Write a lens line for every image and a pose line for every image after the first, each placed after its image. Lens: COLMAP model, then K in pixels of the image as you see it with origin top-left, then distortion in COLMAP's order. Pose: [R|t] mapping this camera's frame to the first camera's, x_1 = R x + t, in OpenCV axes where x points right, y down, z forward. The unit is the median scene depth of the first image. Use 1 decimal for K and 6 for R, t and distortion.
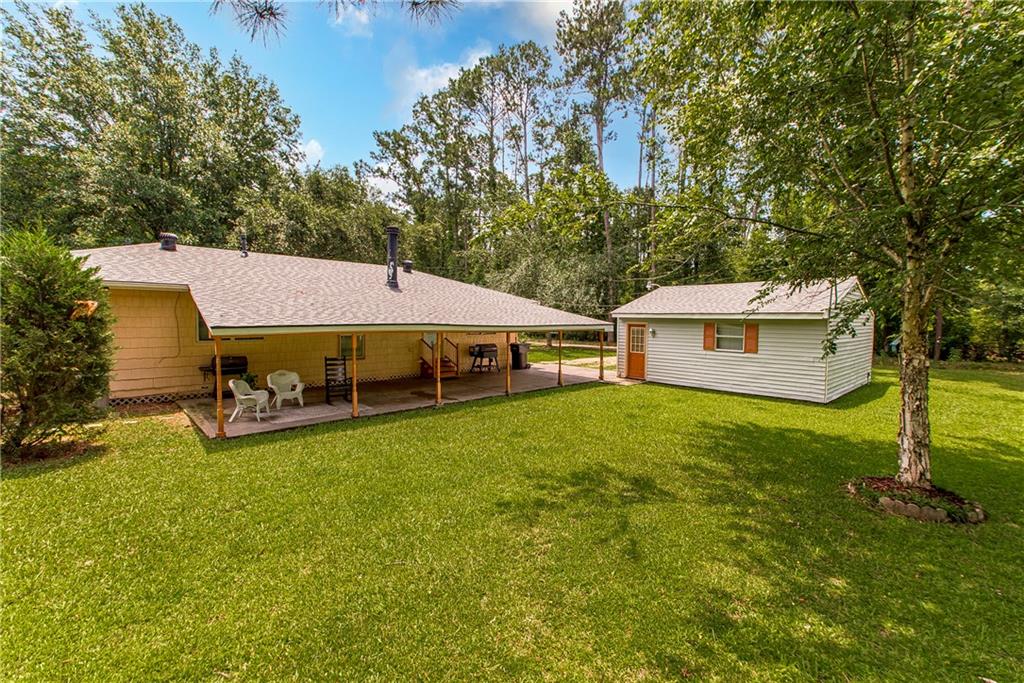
lens RADIAL K [[440.2, 0, 516.5], [0, 440.2, 342.9], [0, 0, 1]] dist [0.017211, -0.007818]
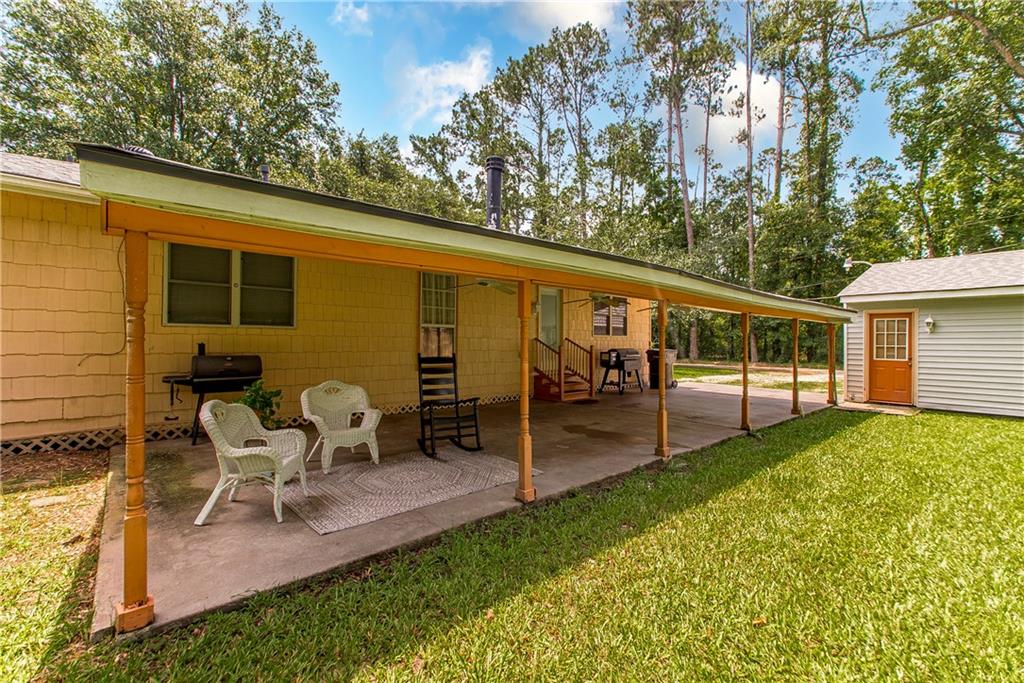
lens RADIAL K [[440.2, 0, 511.5], [0, 440.2, 342.3], [0, 0, 1]] dist [0.017211, -0.007818]
pose [[0.998677, -0.003224, -0.051324, -0.213306], [0.000353, 0.998440, -0.055837, 0.031090], [0.051424, 0.055745, 0.997120, 0.365182]]
